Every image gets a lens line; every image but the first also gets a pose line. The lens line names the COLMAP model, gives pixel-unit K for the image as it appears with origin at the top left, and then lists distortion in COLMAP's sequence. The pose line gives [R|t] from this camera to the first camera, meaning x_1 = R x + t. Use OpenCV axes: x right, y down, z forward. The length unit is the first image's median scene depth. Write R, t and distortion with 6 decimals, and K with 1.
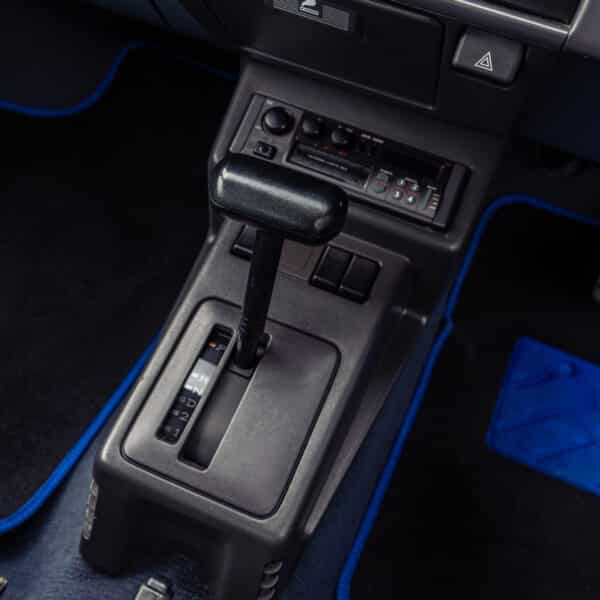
lens RADIAL K [[707.7, 0, 298.7], [0, 707.7, 294.9], [0, 0, 1]] dist [0.029558, 0.000000]
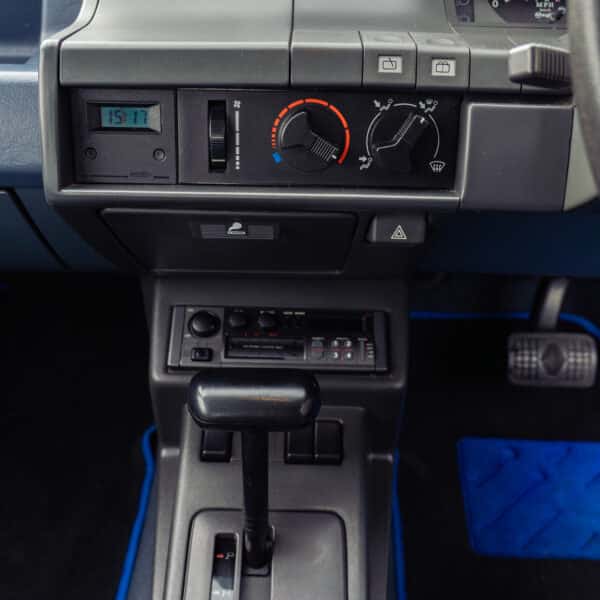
lens RADIAL K [[747.0, 0, 304.3], [0, 747.0, 303.2], [0, 0, 1]] dist [-0.020084, 0.000000]
pose [[0.927555, -0.297483, 0.226154, -0.136852], [0.335133, 0.929947, -0.151274, -0.059167], [-0.165310, 0.216106, 0.962274, -0.097892]]
